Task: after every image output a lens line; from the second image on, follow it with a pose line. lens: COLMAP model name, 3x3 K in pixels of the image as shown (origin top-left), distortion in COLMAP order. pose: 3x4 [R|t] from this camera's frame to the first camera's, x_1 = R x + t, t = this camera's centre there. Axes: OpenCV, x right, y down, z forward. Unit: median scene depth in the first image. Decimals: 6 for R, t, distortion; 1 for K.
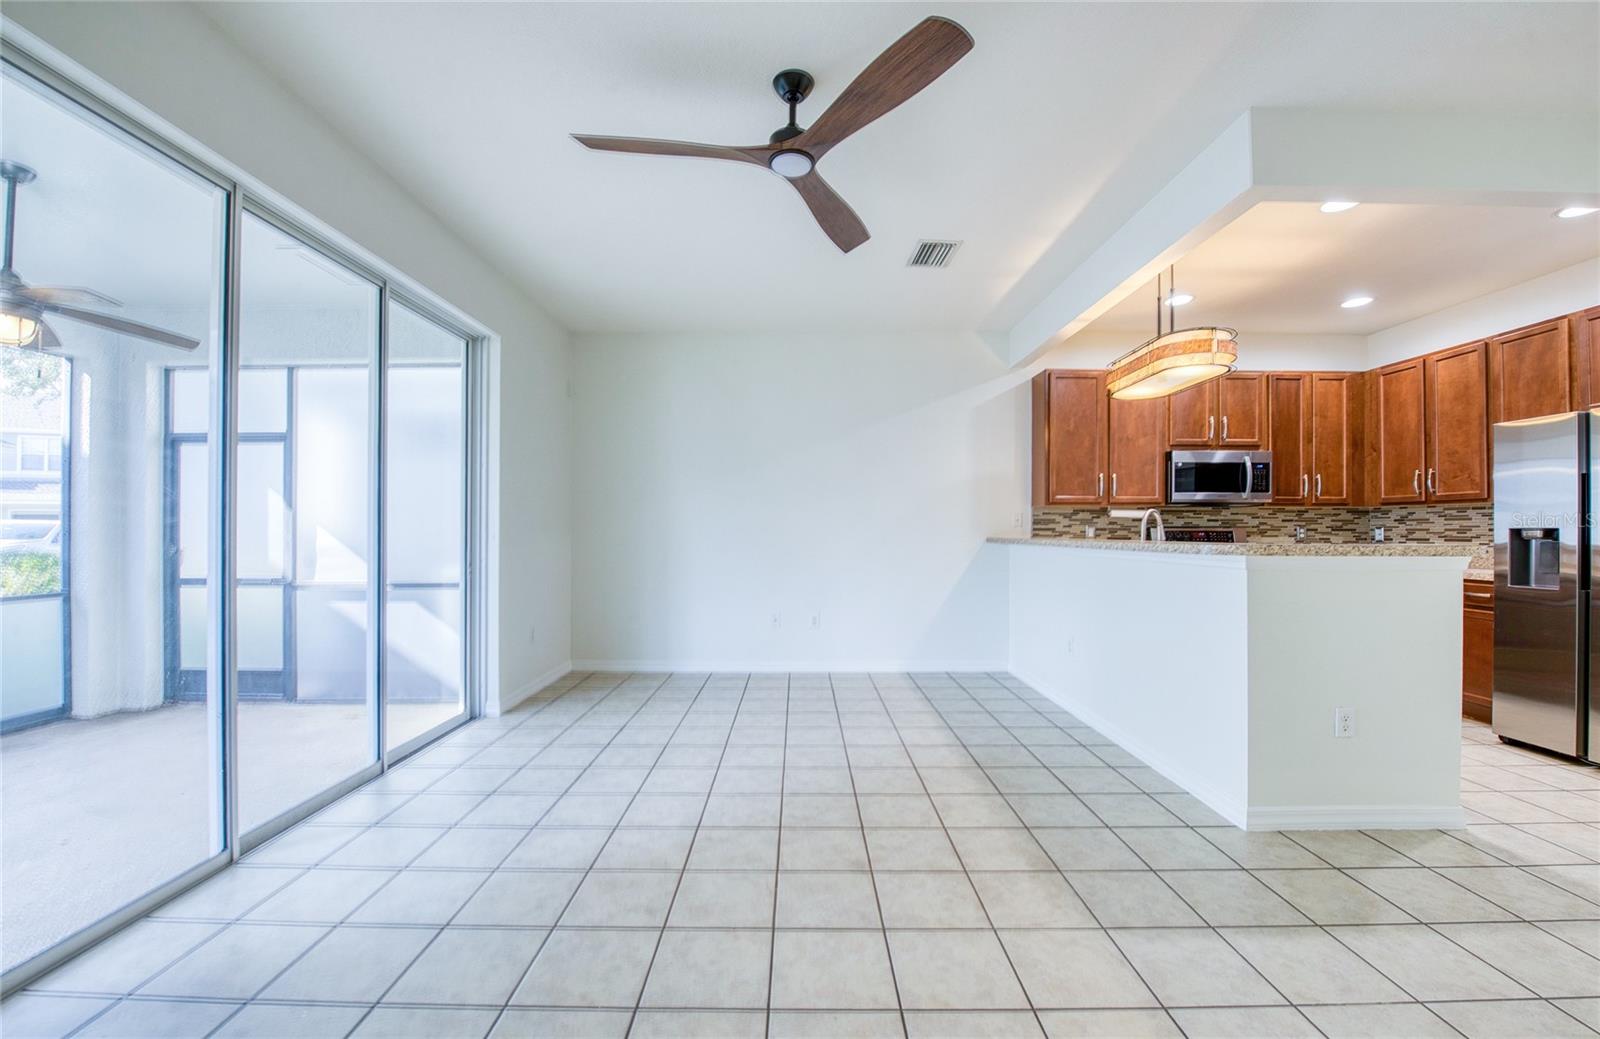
lens RADIAL K [[652.7, 0, 798.2], [0, 652.7, 530.5], [0, 0, 1]] dist [-0.016102, -0.000575]
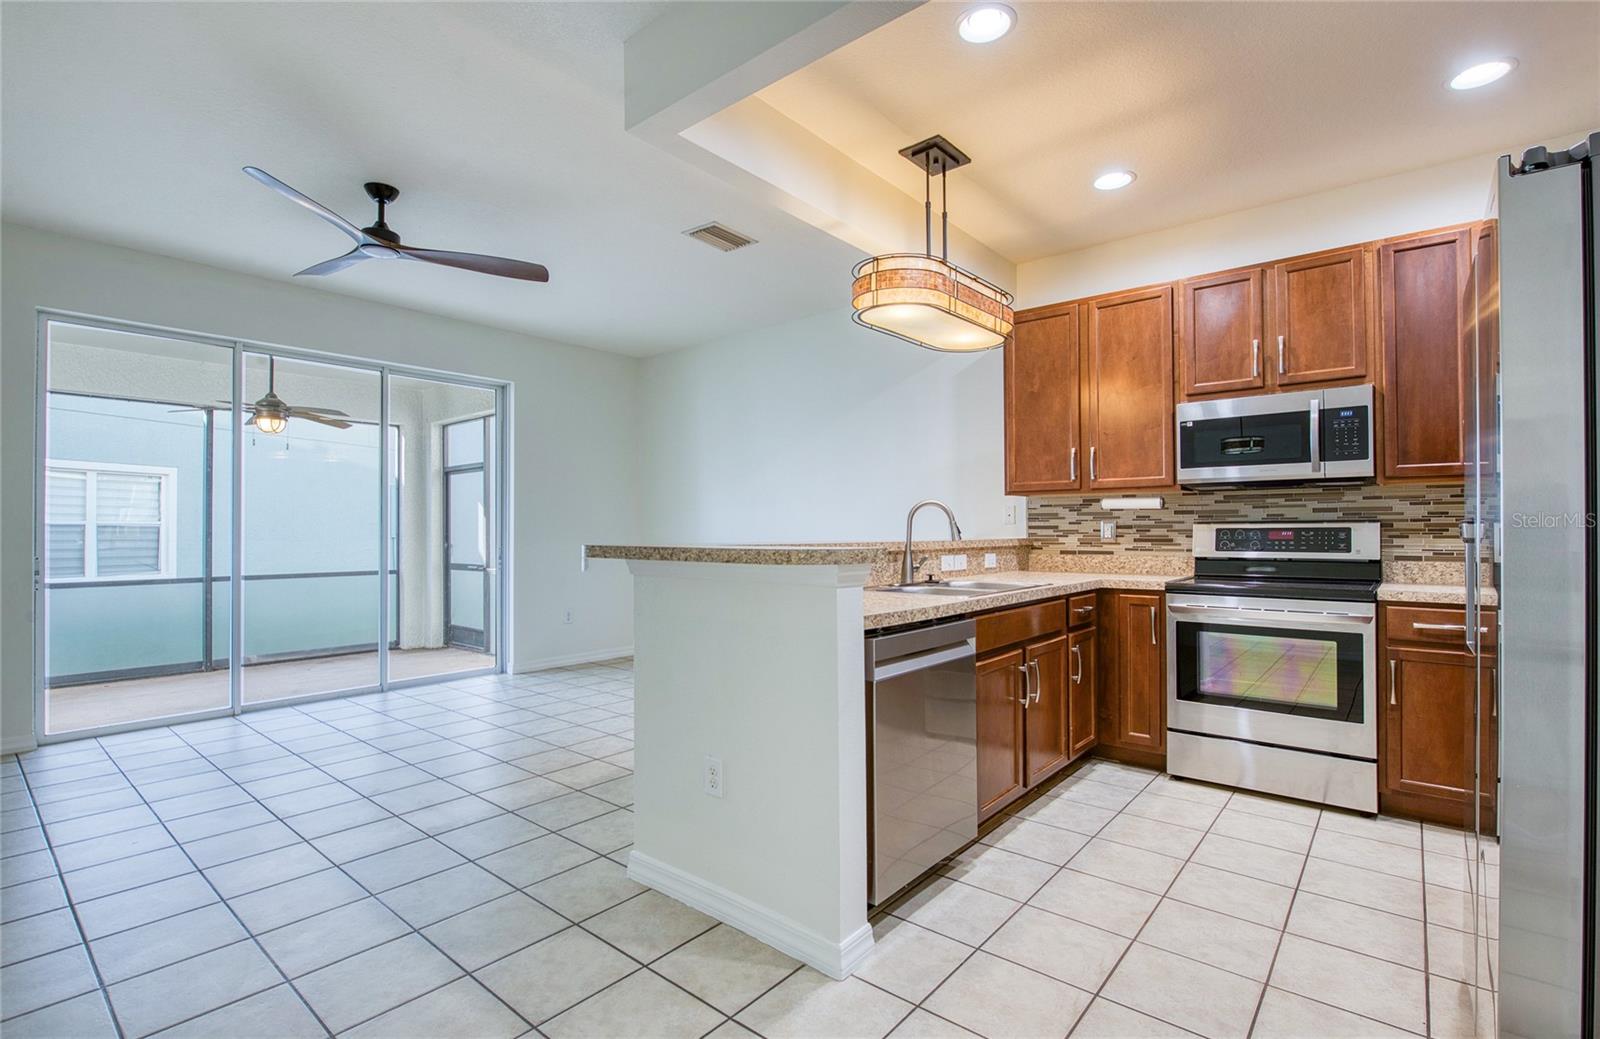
lens RADIAL K [[738.2, 0, 793.7], [0, 738.2, 523.8], [0, 0, 1]] dist [-0.016424, -0.002955]
pose [[0.772447, -0.009099, -0.635013, 0.780393], [0.003739, 0.999945, -0.009780, 0.001852], [0.635068, 0.005180, 0.772439, 0.198015]]
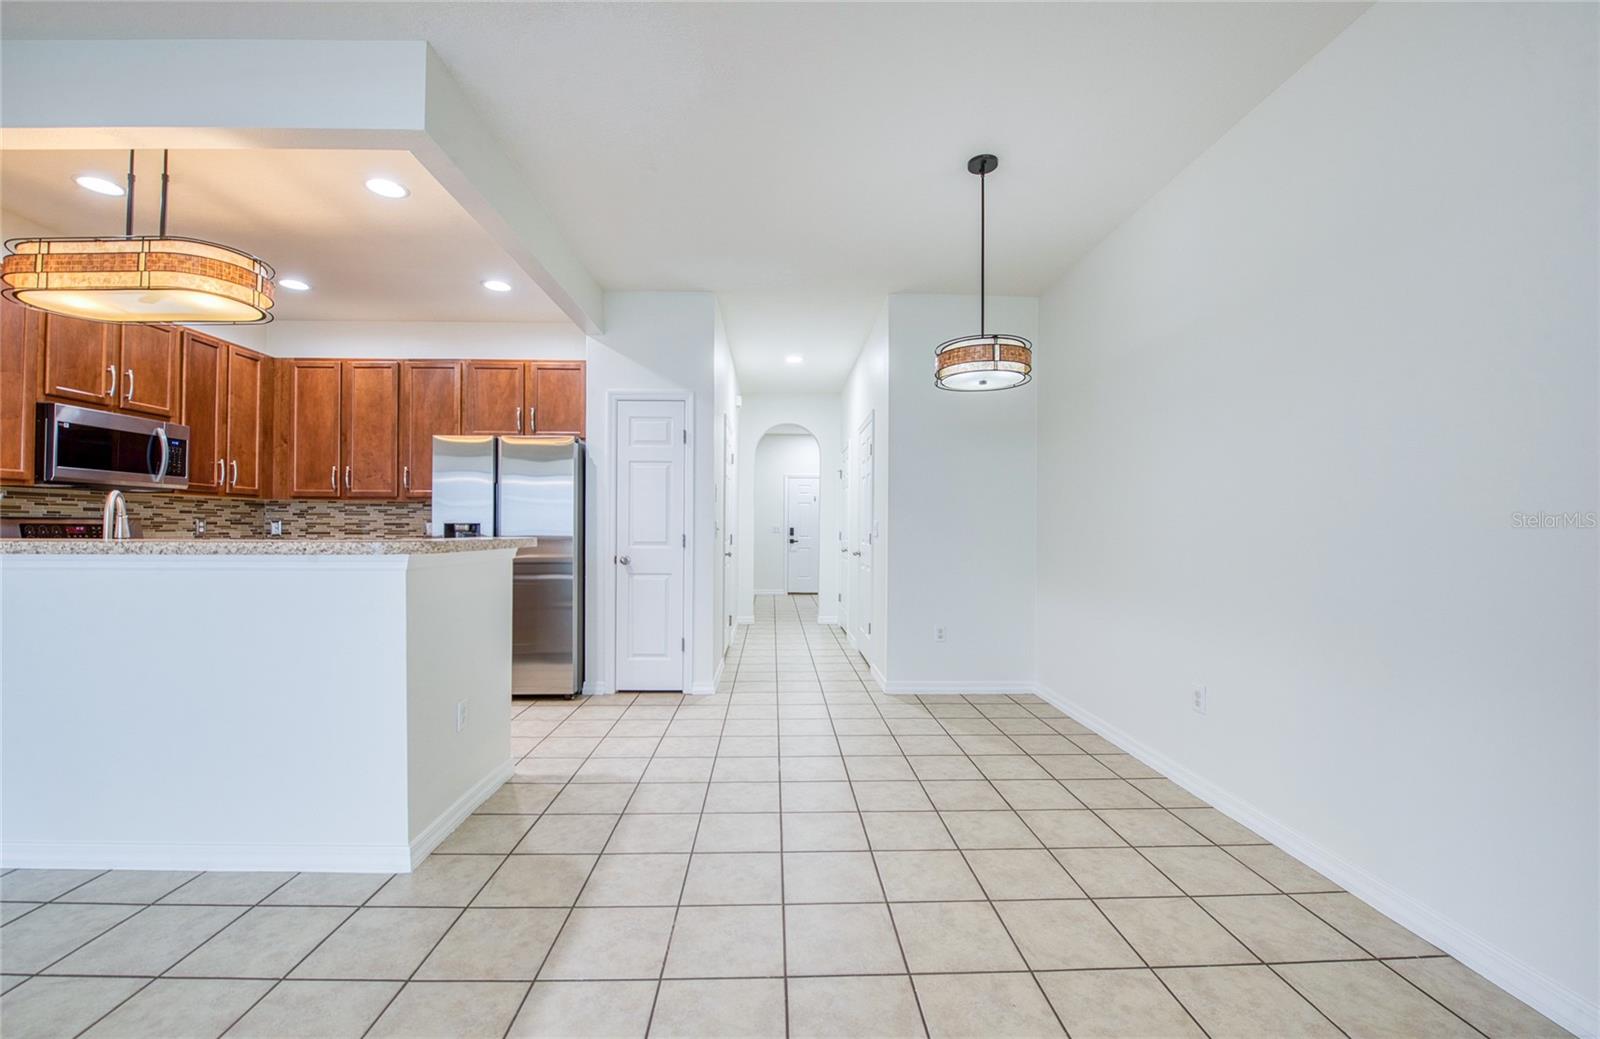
lens RADIAL K [[652.7, 0, 787.0], [0, 652.7, 525.8], [0, 0, 1]] dist [-0.016102, -0.000575]
pose [[-0.010833, 0.002700, 0.999938, -0.091076], [-0.003950, 0.999988, -0.002743, 0.002036], [-0.999934, -0.003980, -0.010822, 0.263519]]
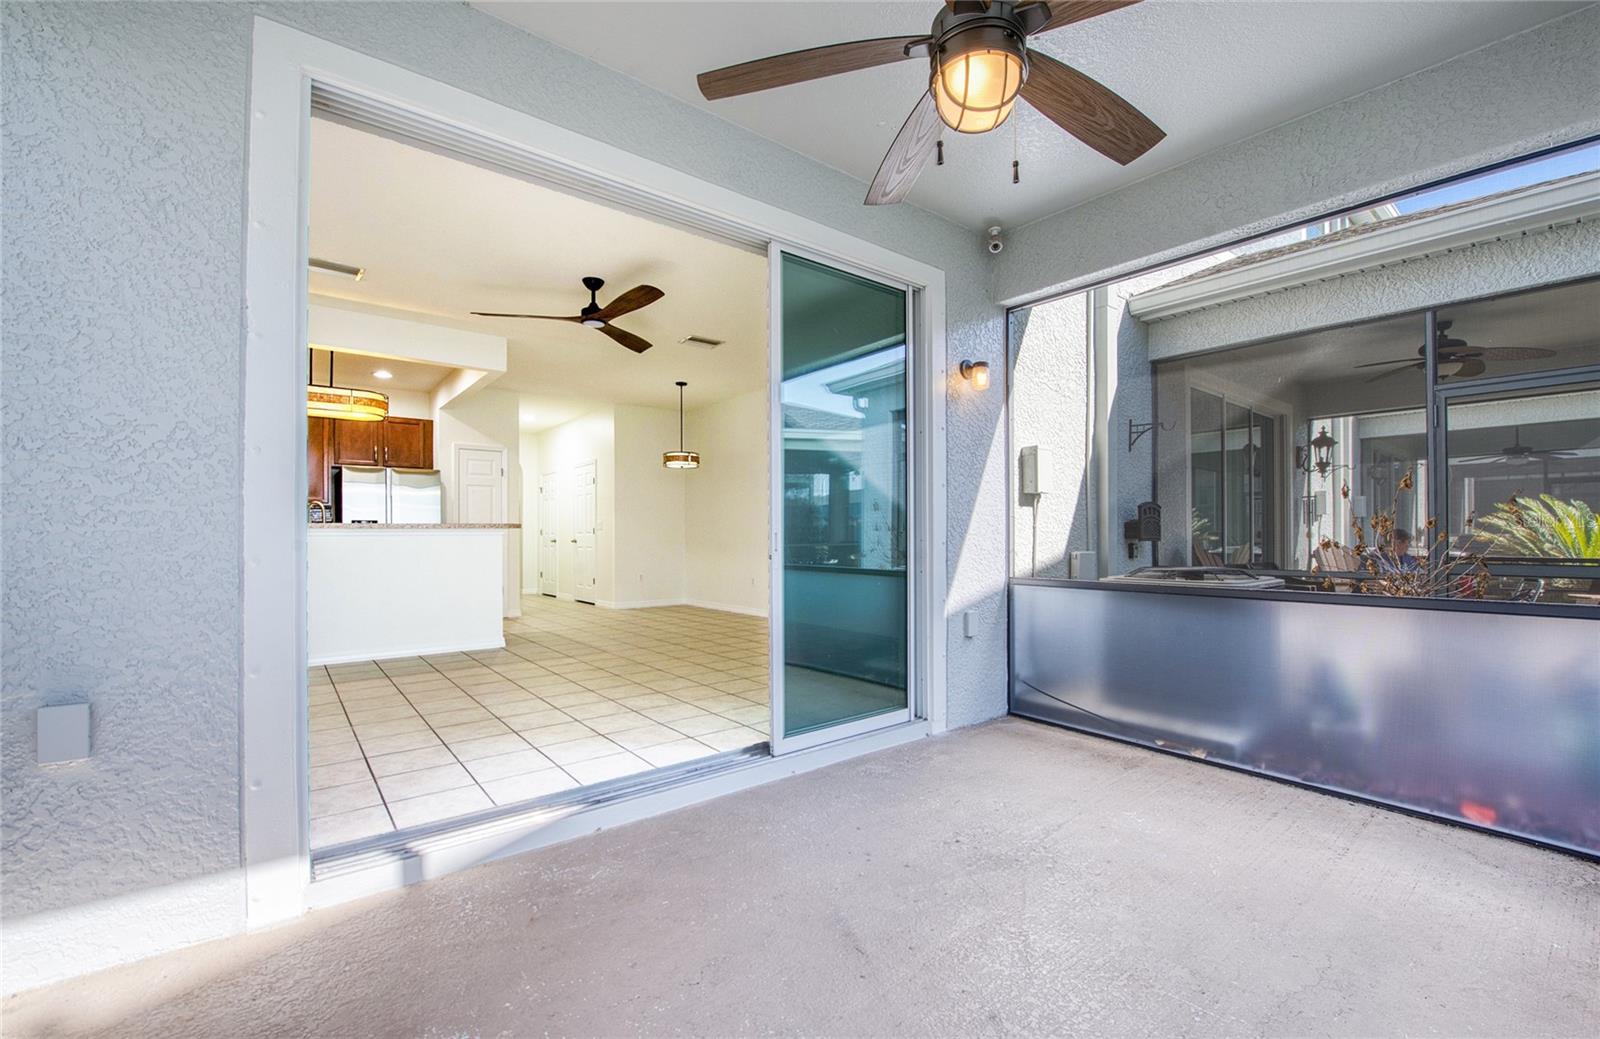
lens RADIAL K [[652.7, 0, 801.5], [0, 652.7, 532.5], [0, 0, 1]] dist [-0.016102, -0.000575]
pose [[-0.620468, 0.005839, 0.784210, -0.940062], [0.006326, 0.999977, -0.002440, 0.033929], [-0.784206, 0.003447, -0.620491, 0.844226]]
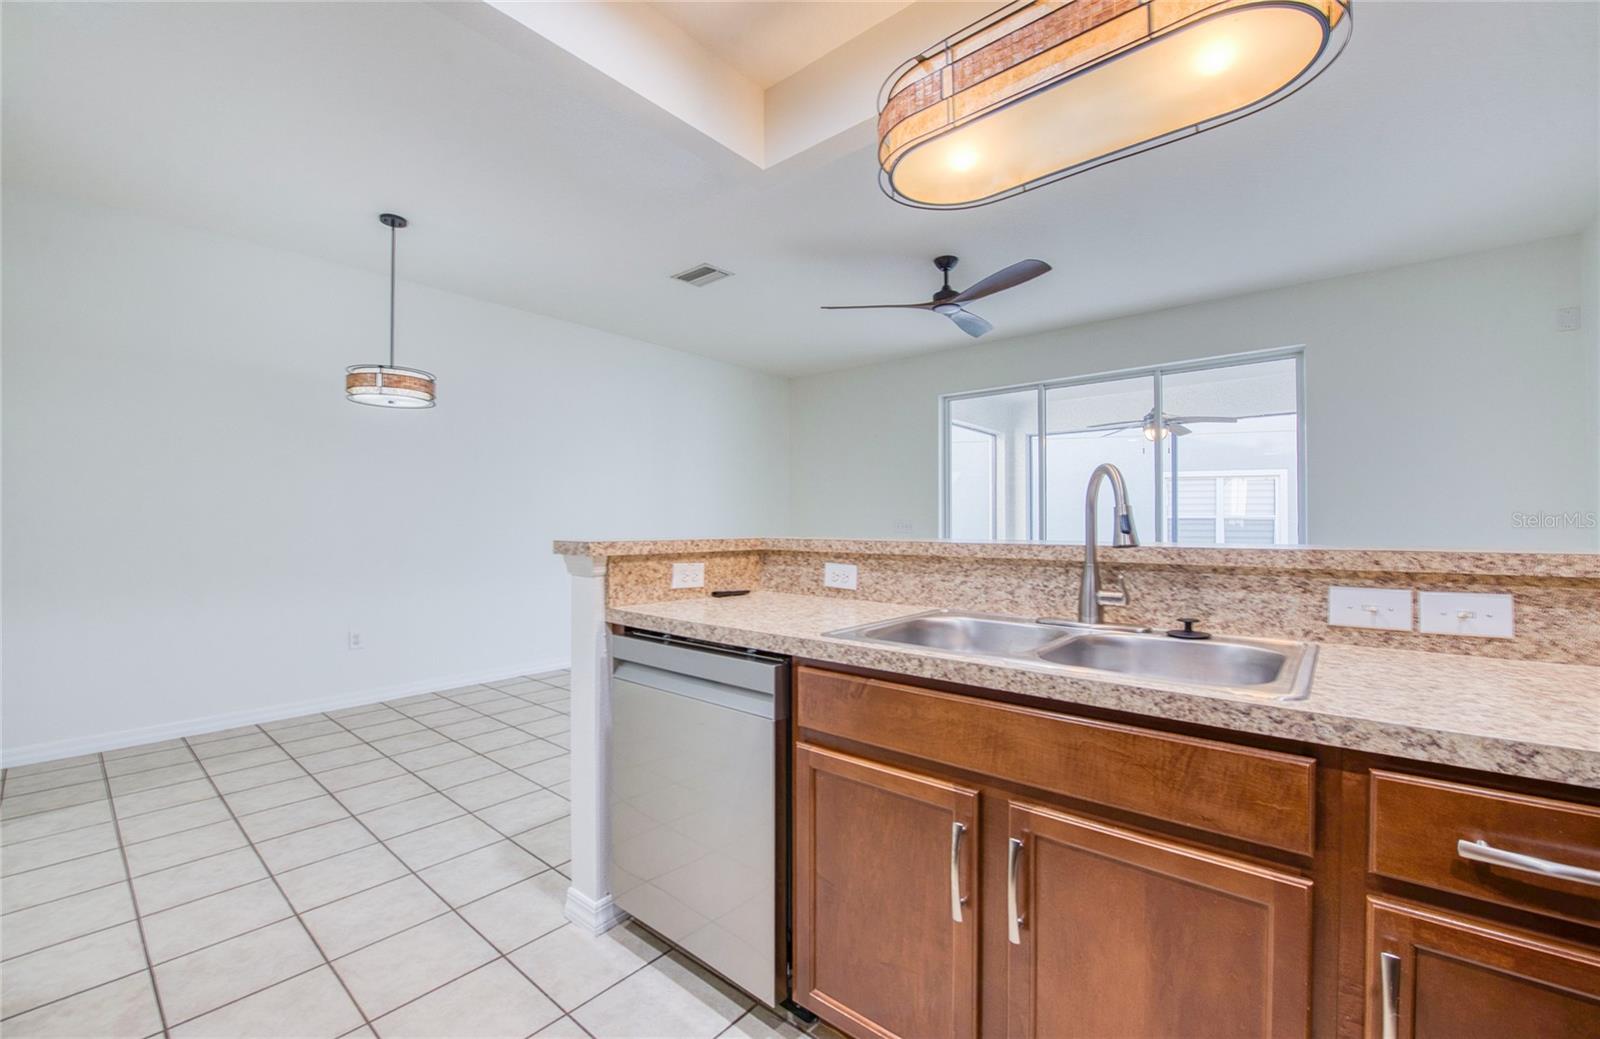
lens RADIAL K [[652.7, 0, 811.9], [0, 652.7, 525.9], [0, 0, 1]] dist [-0.016102, -0.000575]
pose [[-0.631344, 0.002424, -0.775499, 0.767371], [0.001706, 0.999997, 0.001736, 0.001239], [0.775501, -0.000227, -0.631346, 0.911101]]
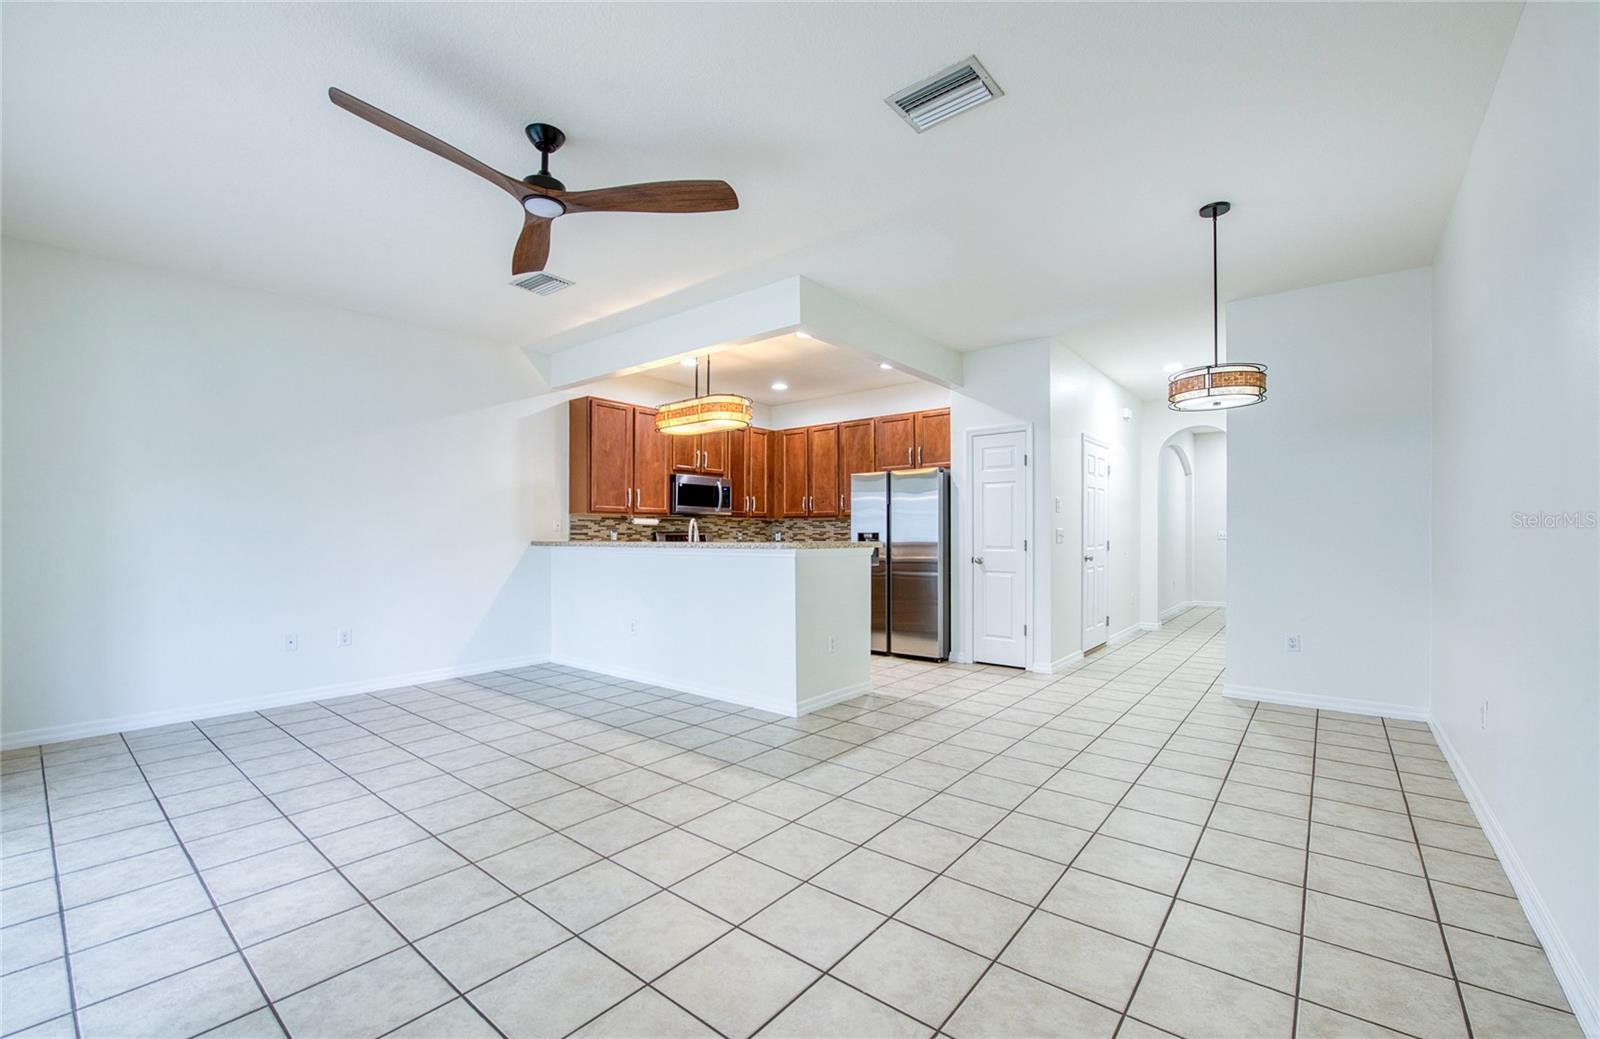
lens RADIAL K [[652.7, 0, 796.3], [0, 652.7, 531.9], [0, 0, 1]] dist [-0.016102, -0.000575]
pose [[0.635652, 0.003134, 0.771969, -0.298464], [0.002891, 0.999975, -0.006439, 0.003991], [-0.771970, 0.006325, 0.635627, -0.024316]]
